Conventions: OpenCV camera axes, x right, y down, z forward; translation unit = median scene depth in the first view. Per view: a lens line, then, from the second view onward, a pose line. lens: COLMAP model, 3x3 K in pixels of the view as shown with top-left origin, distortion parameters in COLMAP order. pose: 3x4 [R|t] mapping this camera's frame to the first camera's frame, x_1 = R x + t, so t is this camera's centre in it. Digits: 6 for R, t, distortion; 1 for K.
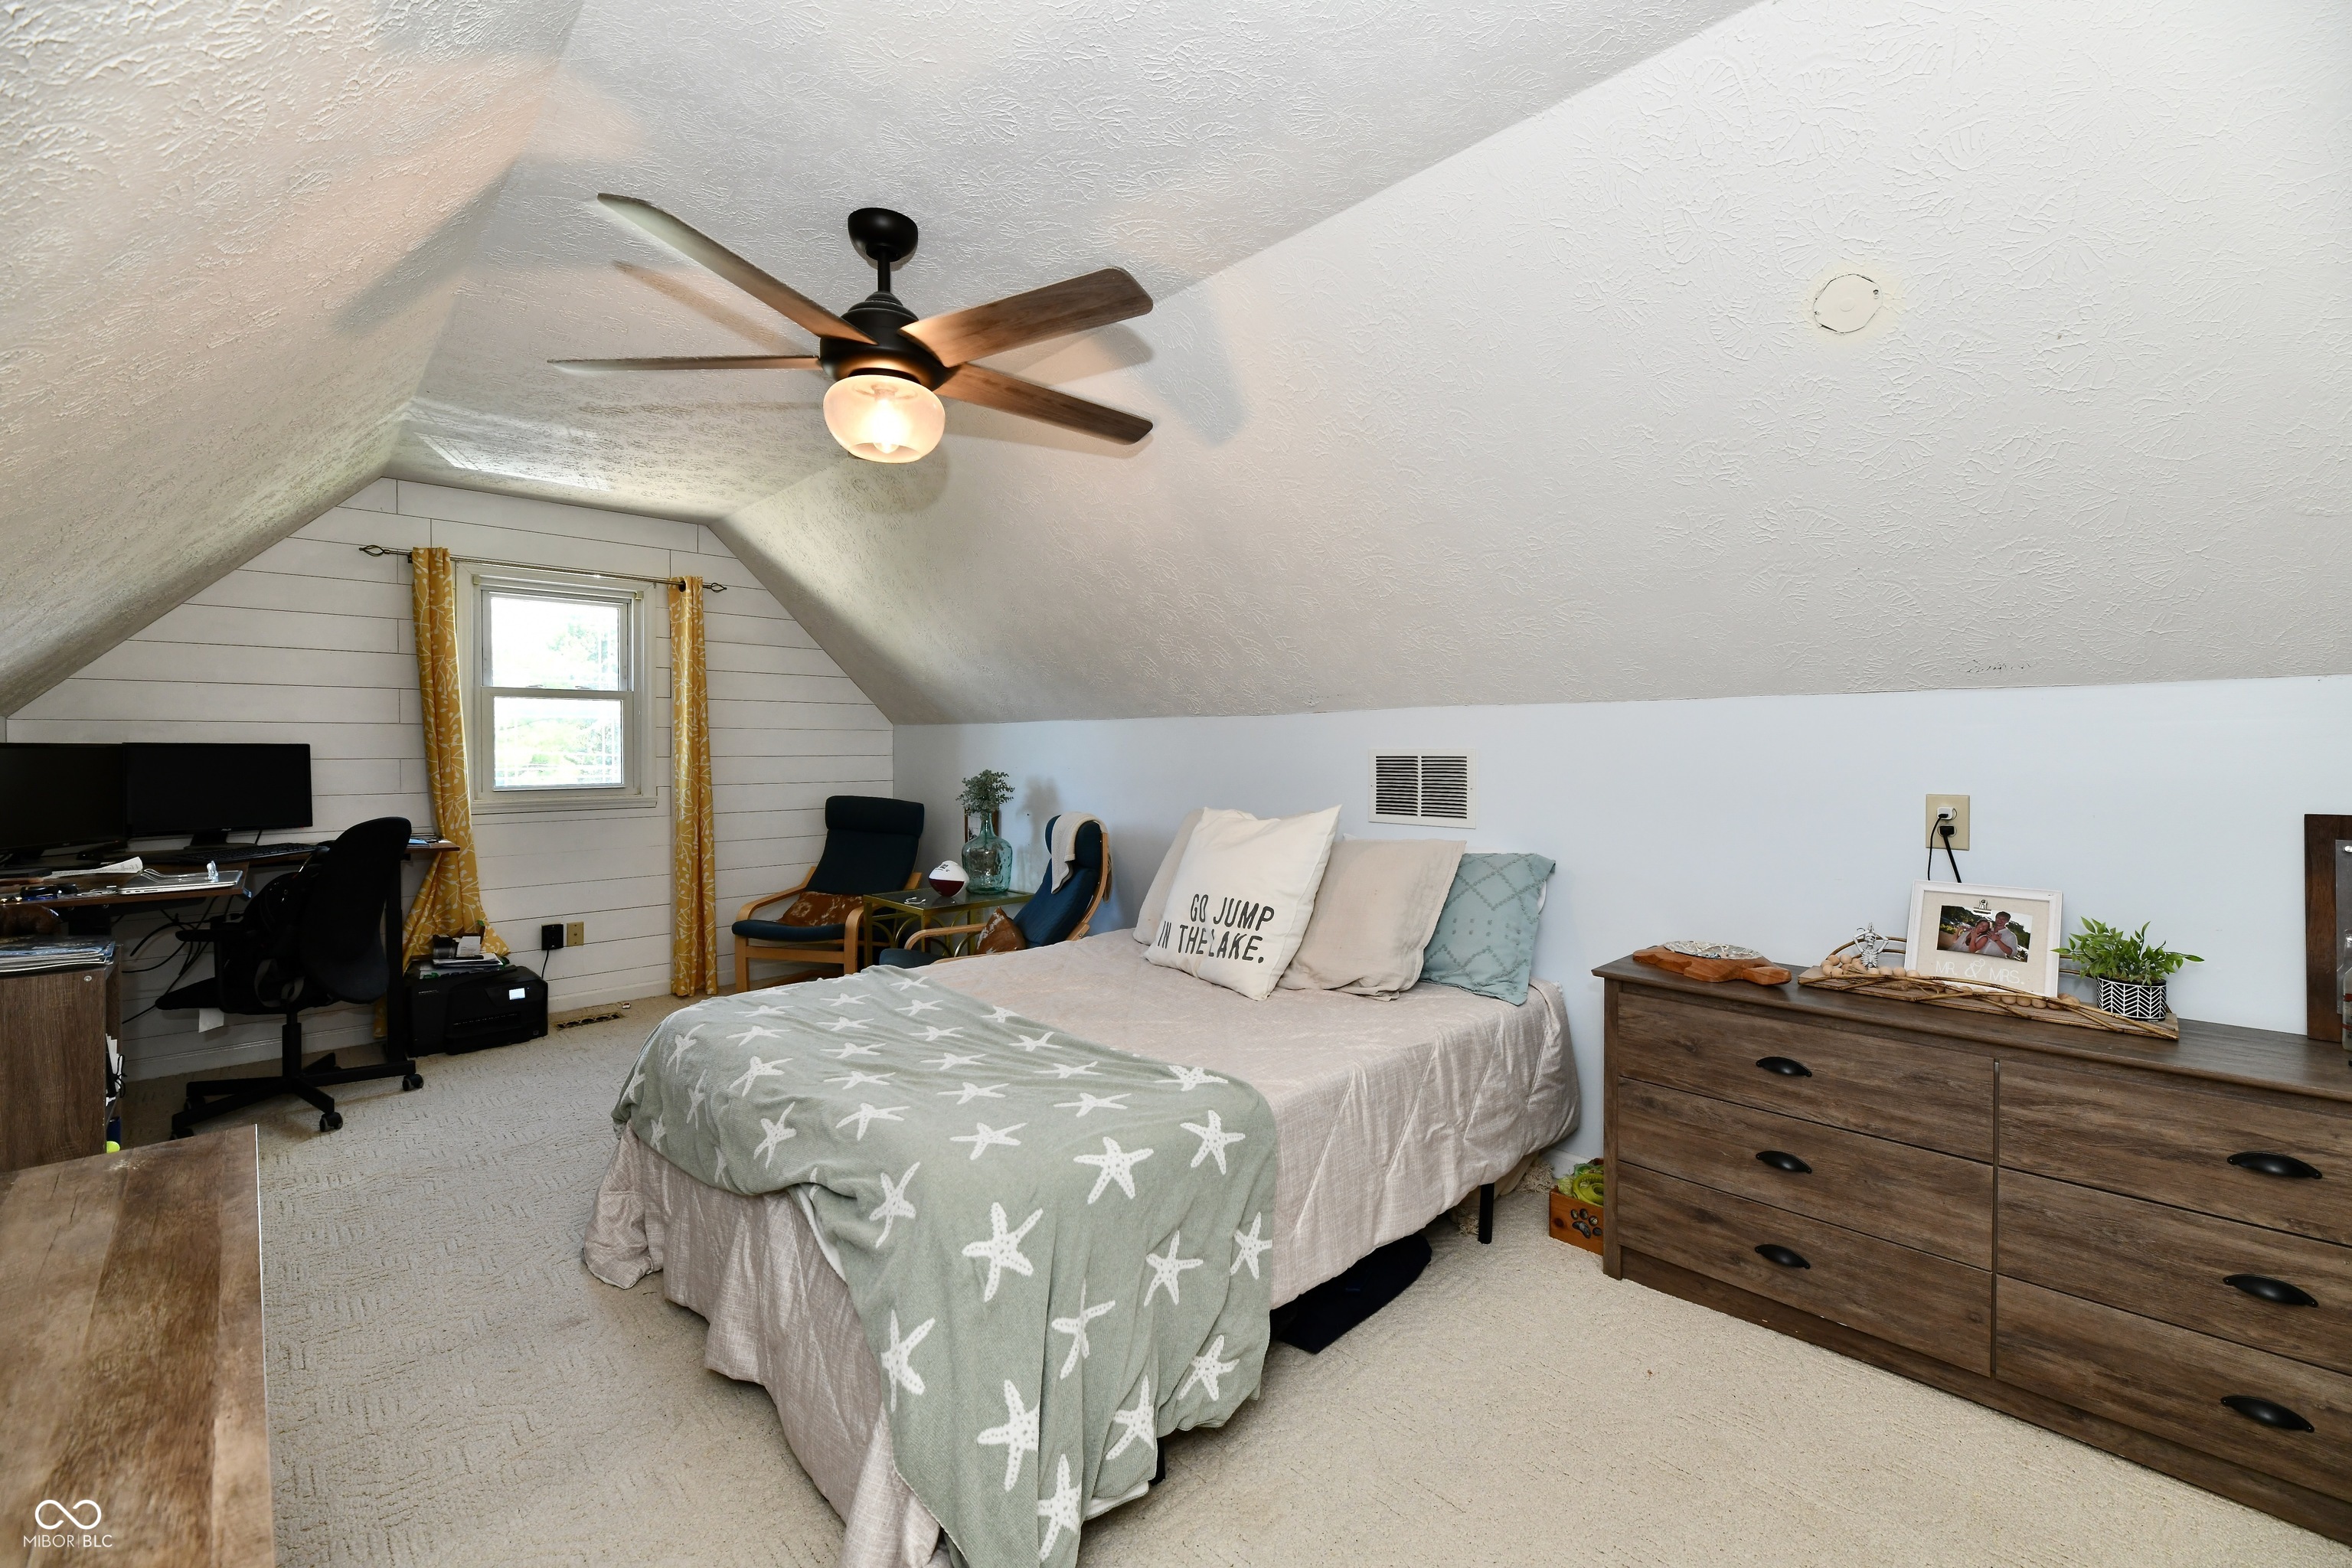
lens RADIAL K [[962.2, 0, 1189.4], [0, 962.2, 758.8], [0, 0, 1]] dist [-0.001133, -0.003122]
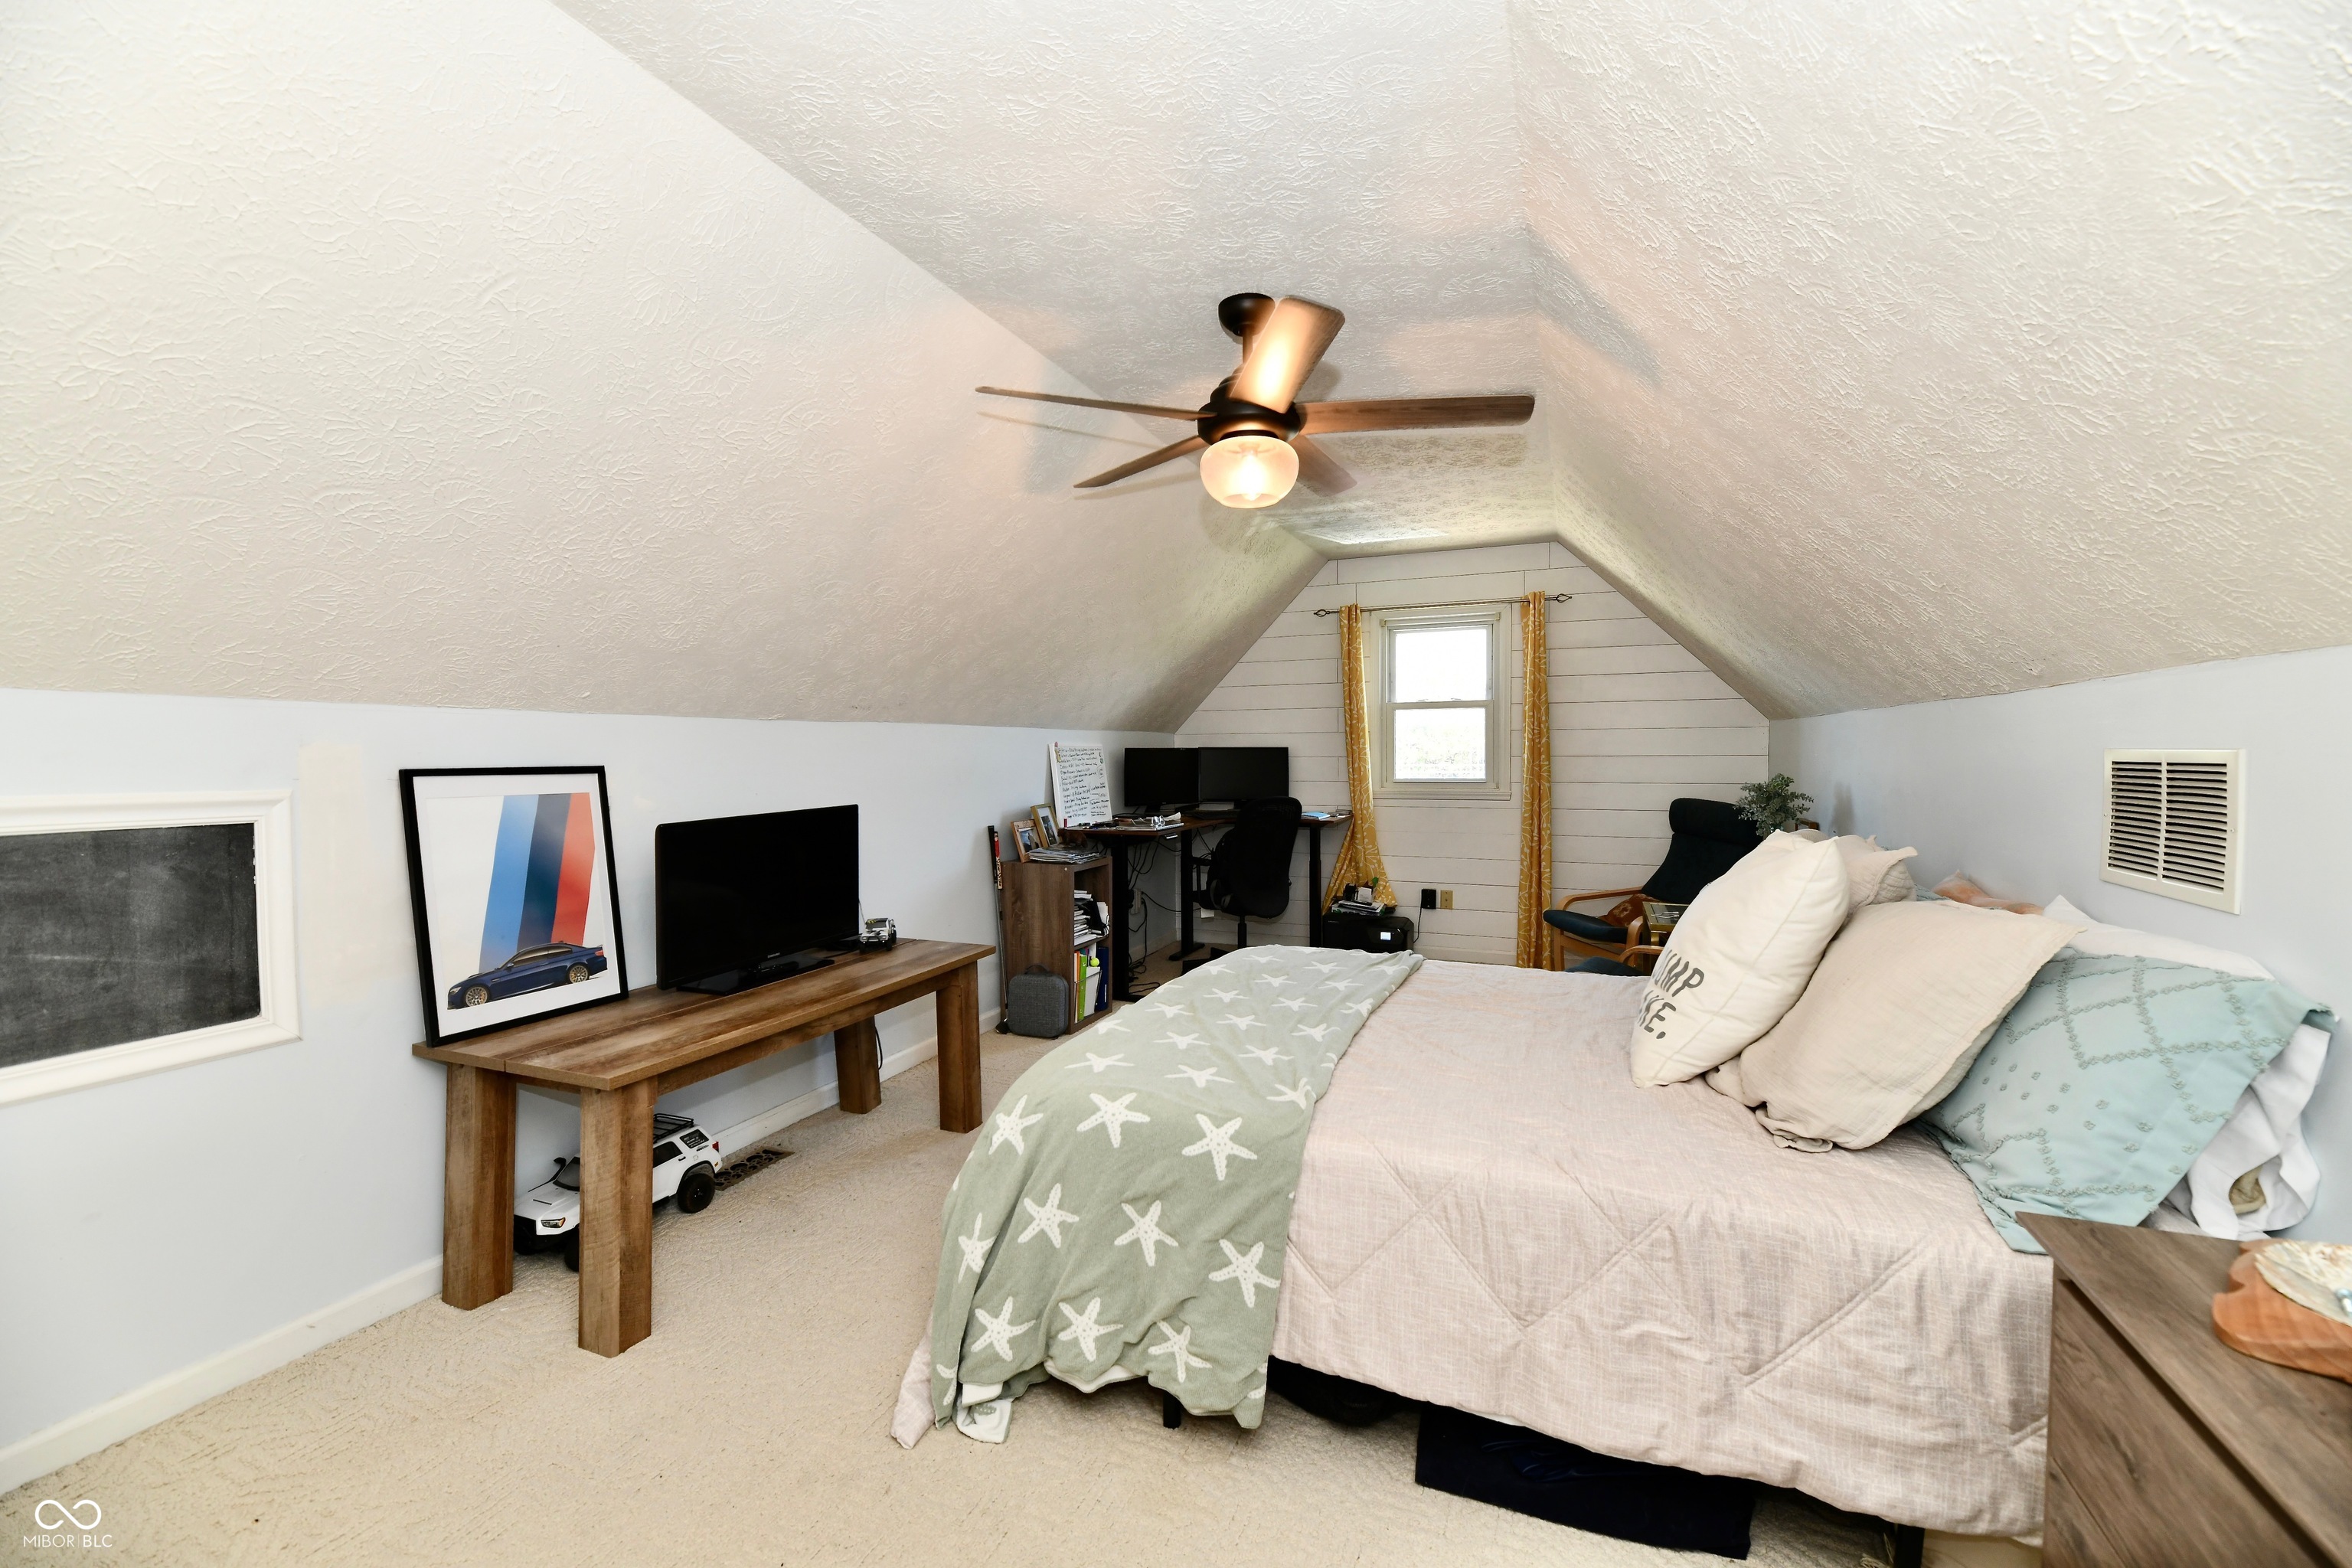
lens RADIAL K [[941.5, 0, 1181.5], [0, 941.5, 777.9], [0, 0, 1]] dist [-0.000336, -0.003375]
pose [[0.396127, 0.024949, -0.917857, 0.384389], [-0.003224, 0.999662, 0.025781, -0.004414], [0.918190, -0.007253, 0.396074, 0.245421]]
